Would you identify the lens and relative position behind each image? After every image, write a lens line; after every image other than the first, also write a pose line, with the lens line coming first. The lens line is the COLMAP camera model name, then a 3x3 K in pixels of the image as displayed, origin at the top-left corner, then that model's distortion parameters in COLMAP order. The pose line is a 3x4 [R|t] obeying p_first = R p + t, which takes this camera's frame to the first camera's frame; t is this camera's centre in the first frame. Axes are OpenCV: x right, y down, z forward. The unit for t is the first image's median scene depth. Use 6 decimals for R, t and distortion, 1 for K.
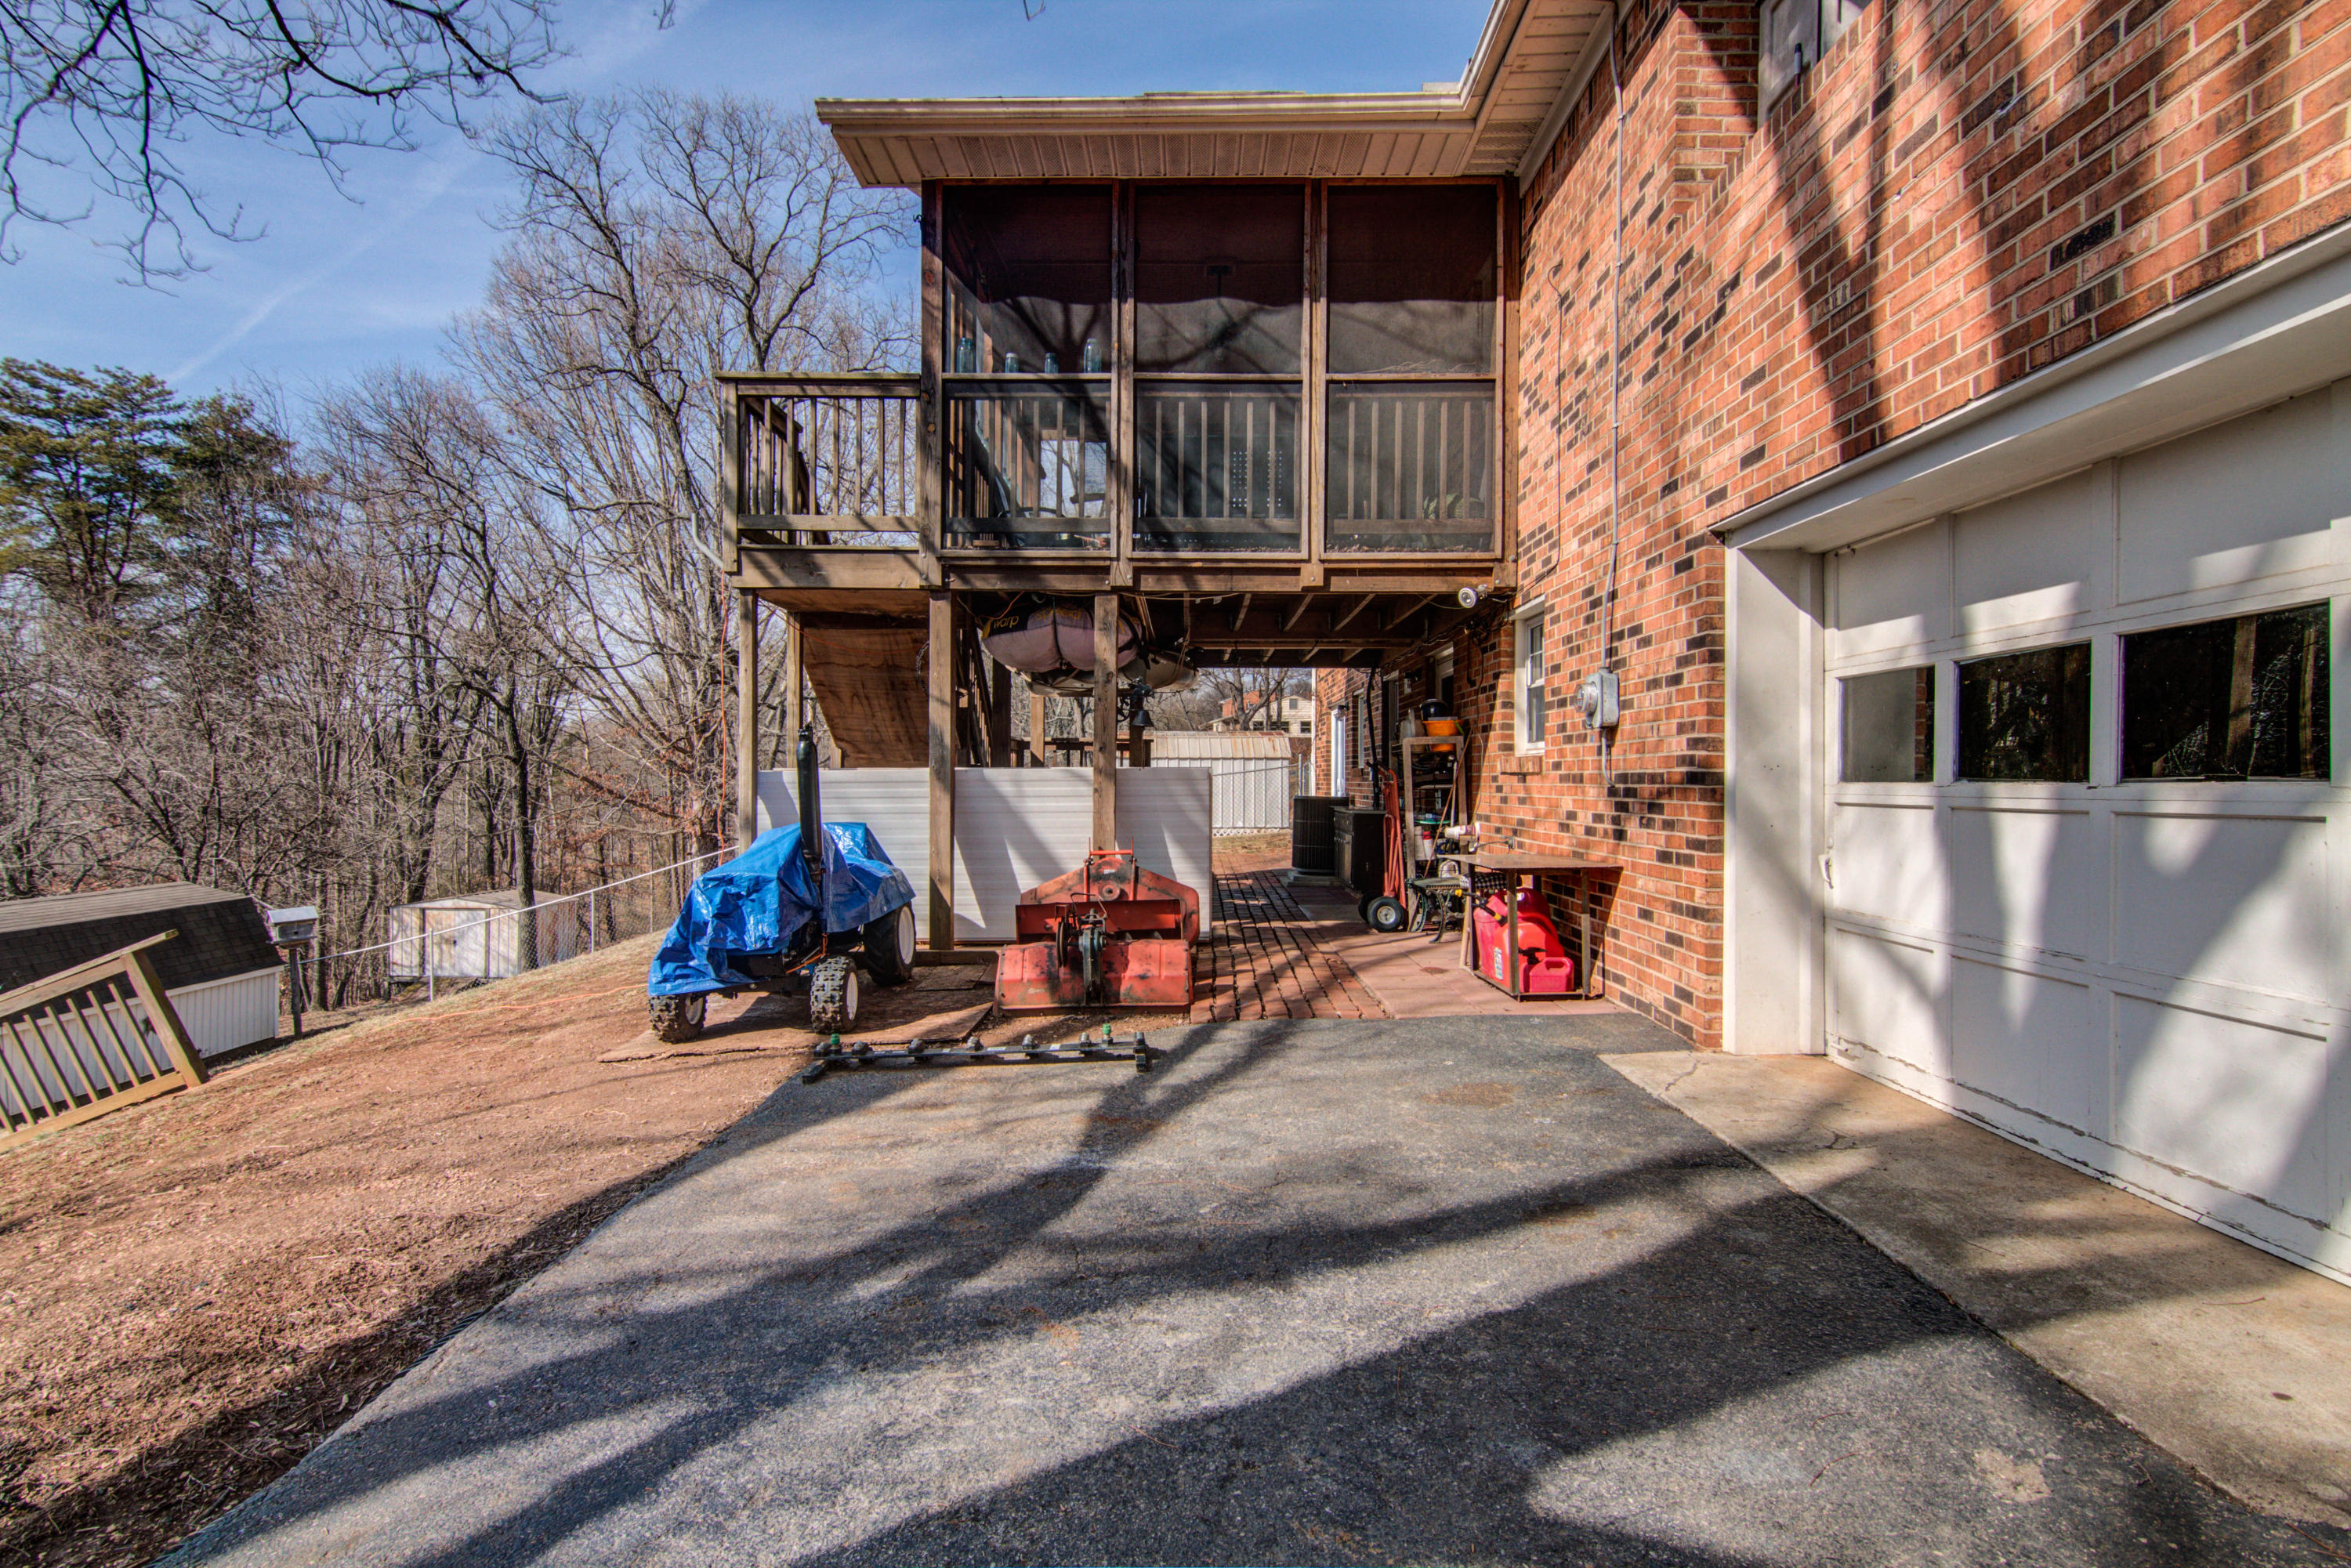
lens RADIAL K [[1153.8, 0, 1171.8], [0, 1153.8, 790.8], [0, 0, 1]] dist [-0.003884, -0.001034]
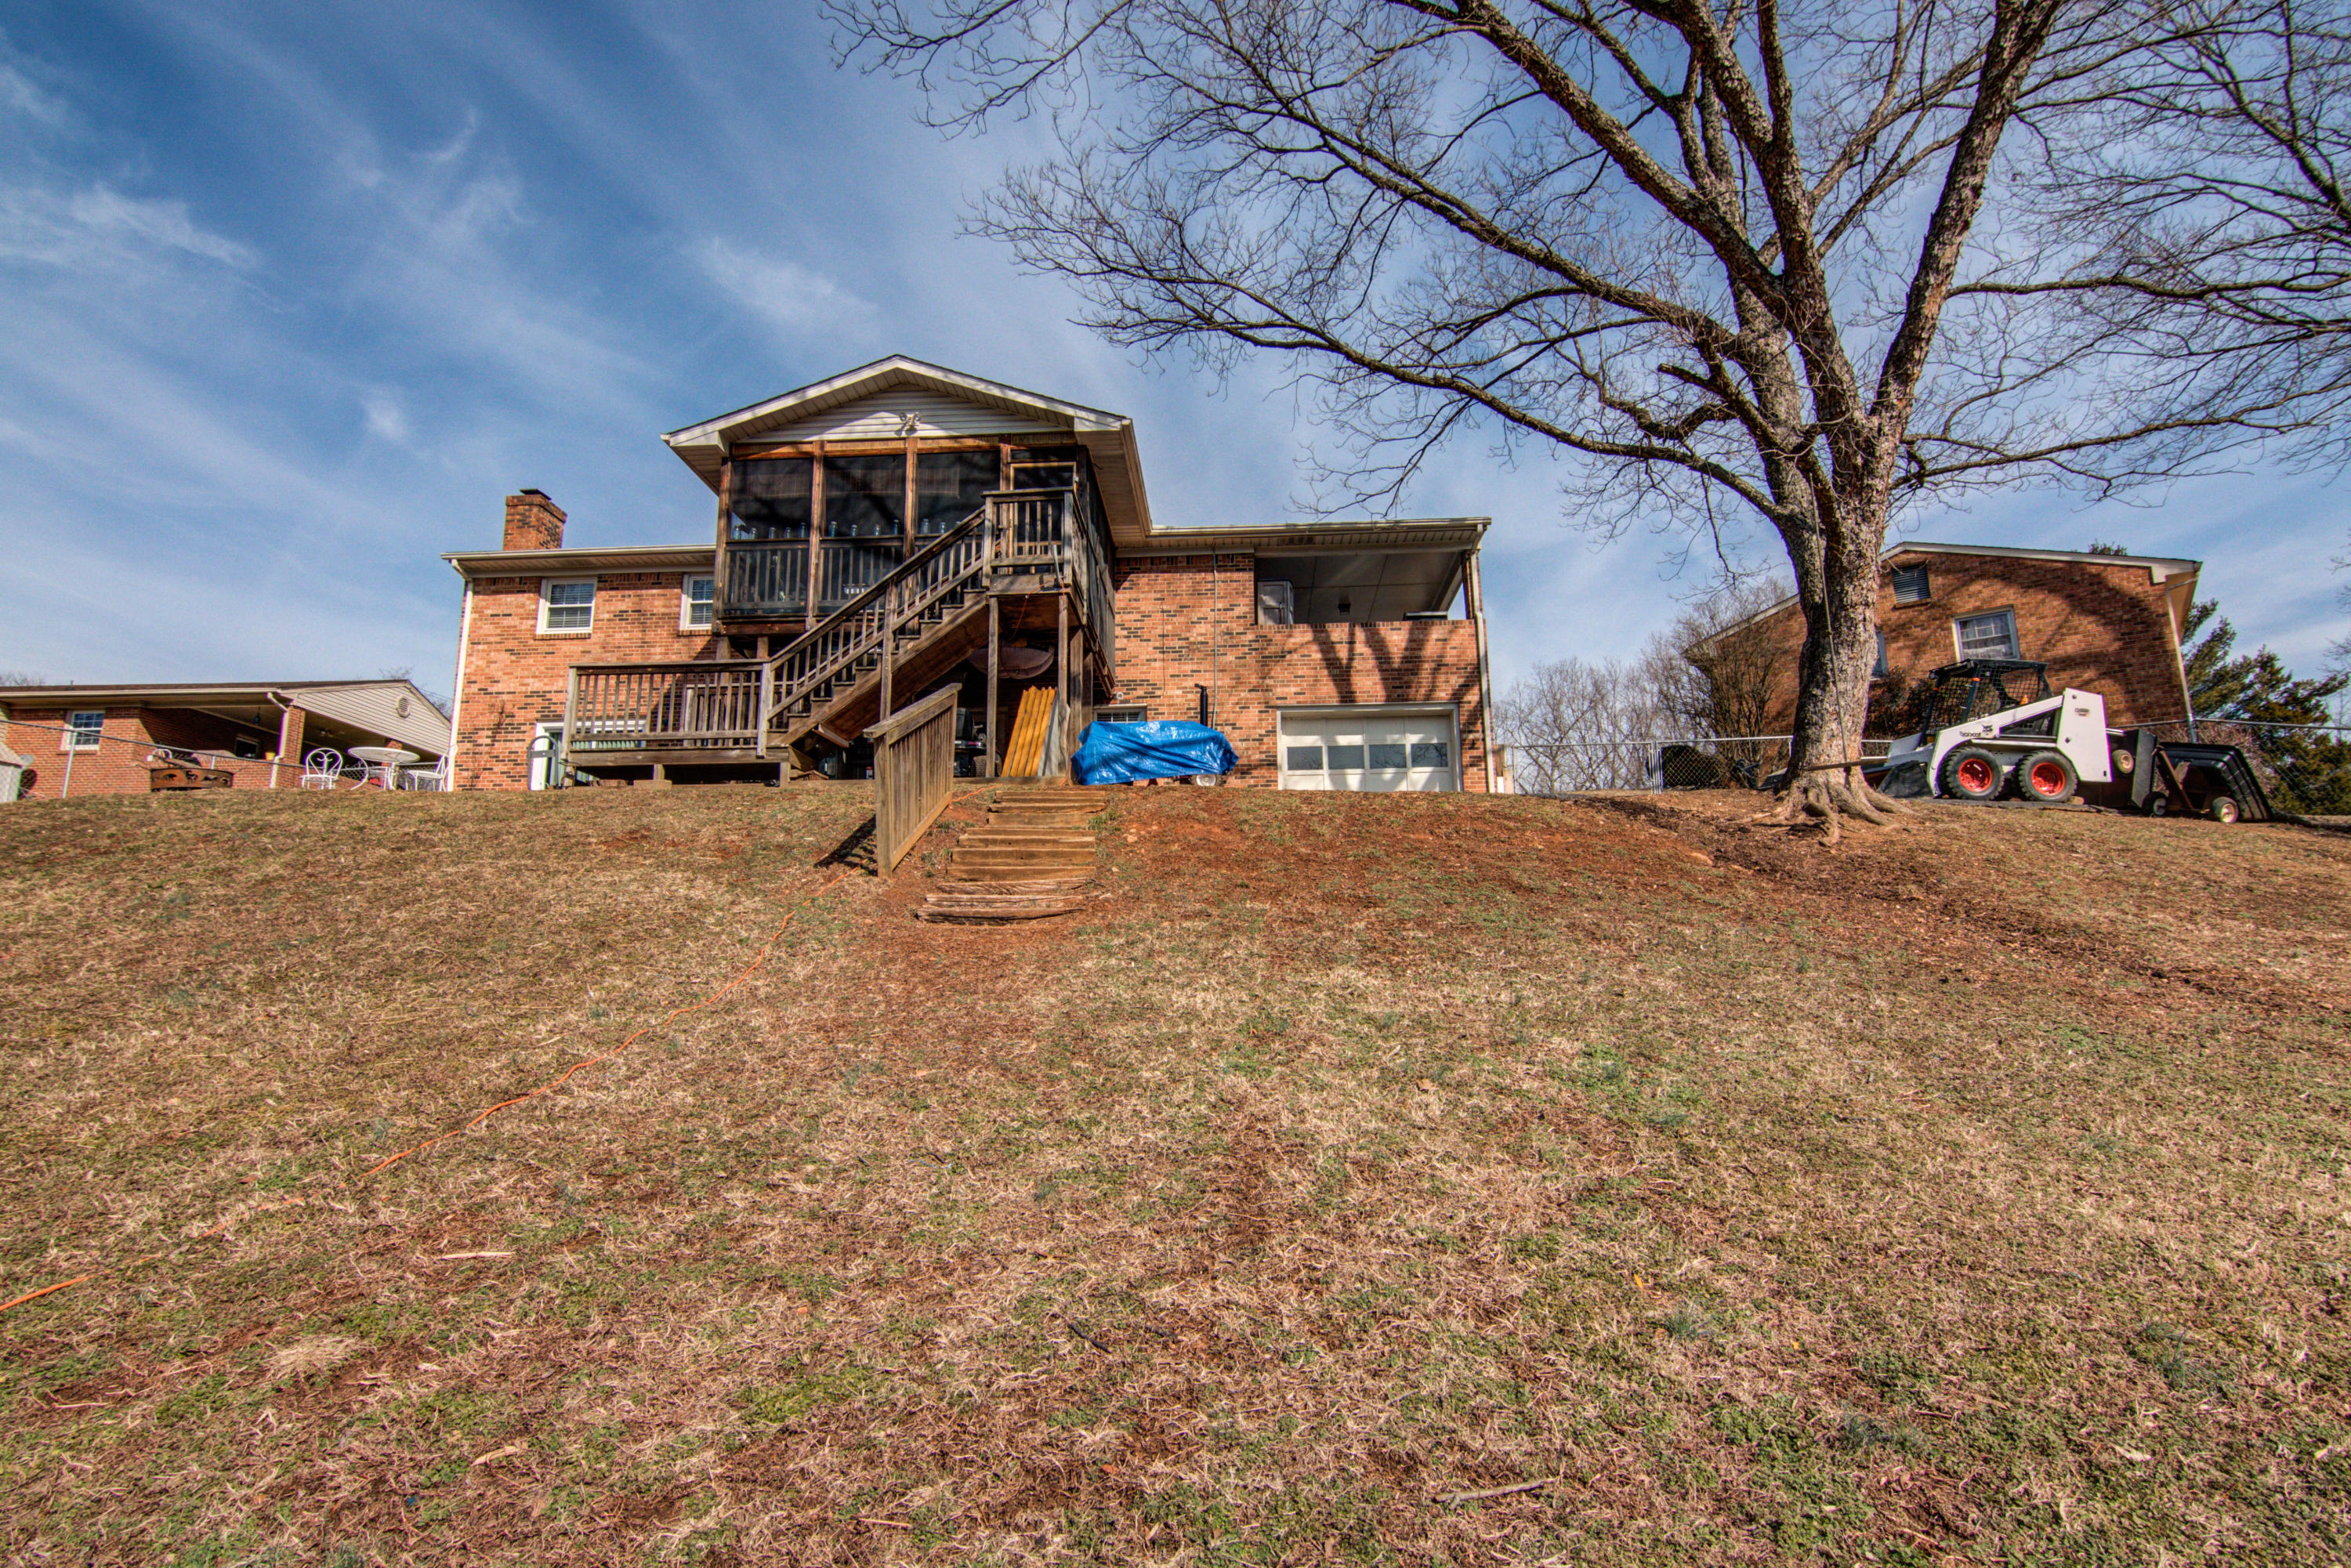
lens RADIAL K [[1153.8, 0, 1171.8], [0, 1153.8, 790.8], [0, 0, 1]] dist [-0.003884, -0.001034]
pose [[0.065868, 0.169887, 0.983260, -1.558570], [0.015930, 0.985095, -0.171271, 0.337660], [-0.997701, 0.026944, 0.062180, 0.507393]]
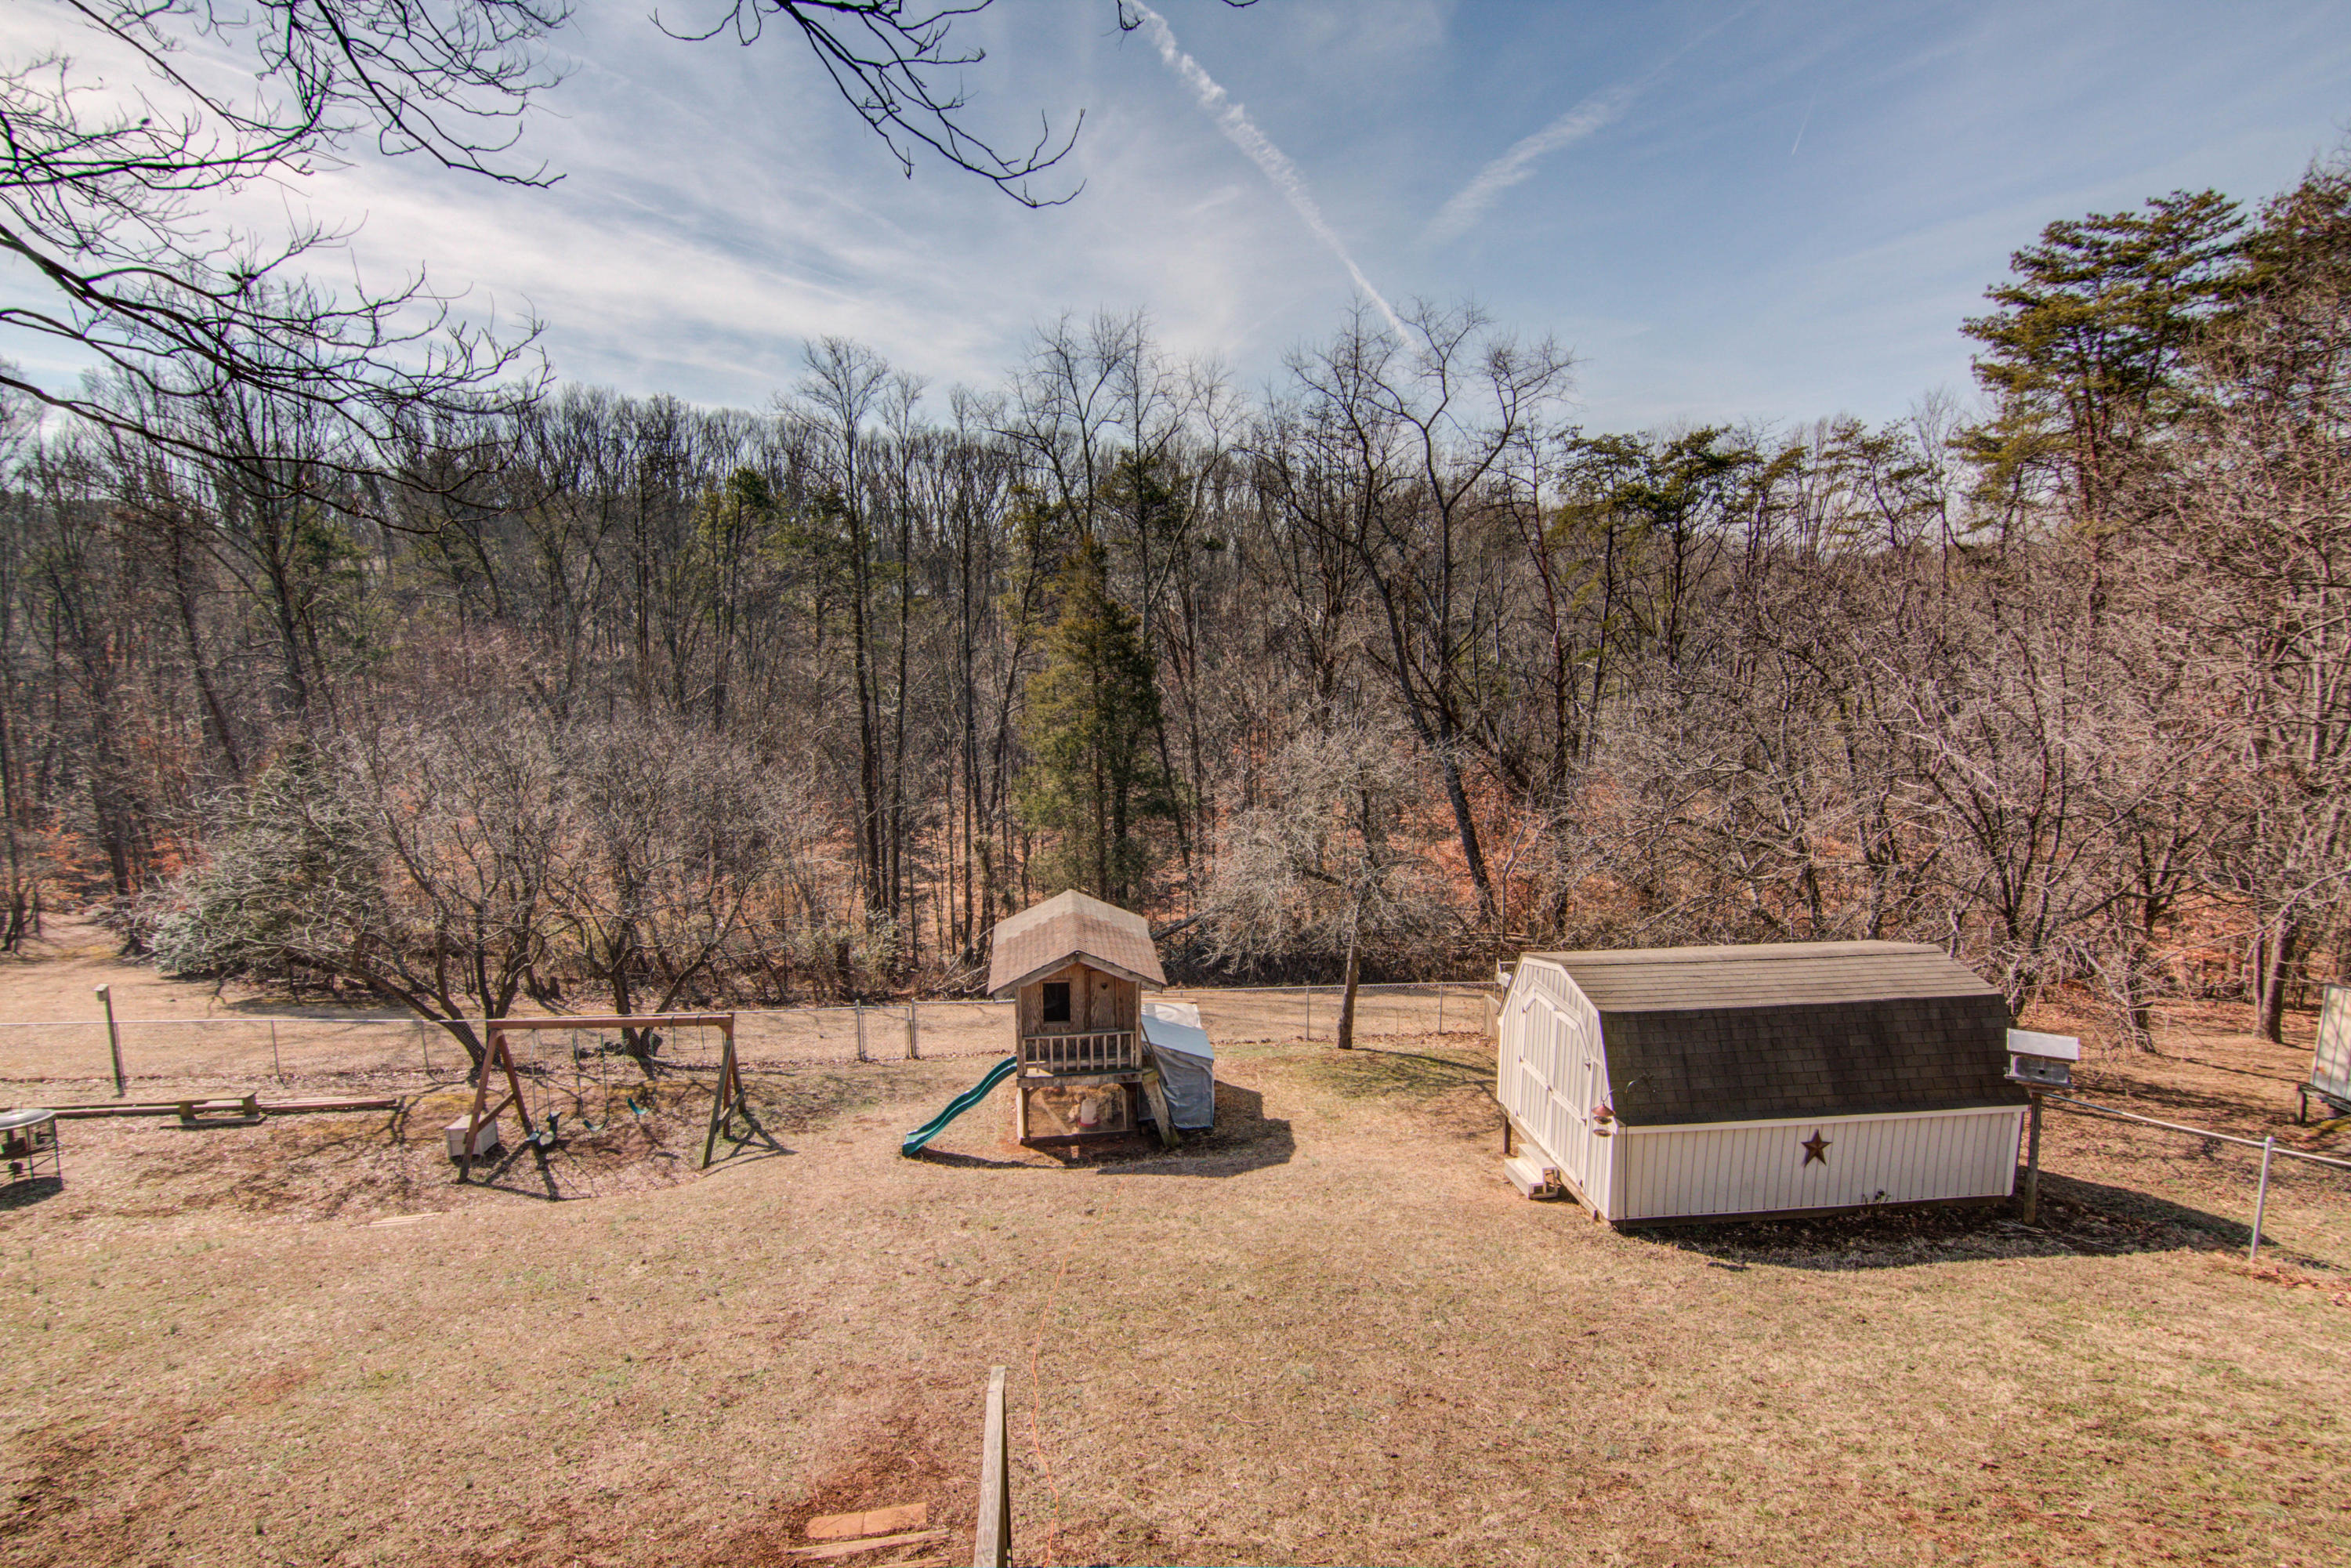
lens RADIAL K [[1151.9, 0, 1171.2], [0, 1151.9, 835.8], [0, 0, 1]] dist [-0.000473, -0.025972]
pose [[0.074647, 0.200116, -0.976924, -0.329840], [-0.008693, 0.979751, 0.200031, -0.249430], [0.997172, -0.006439, 0.074875, 0.788381]]
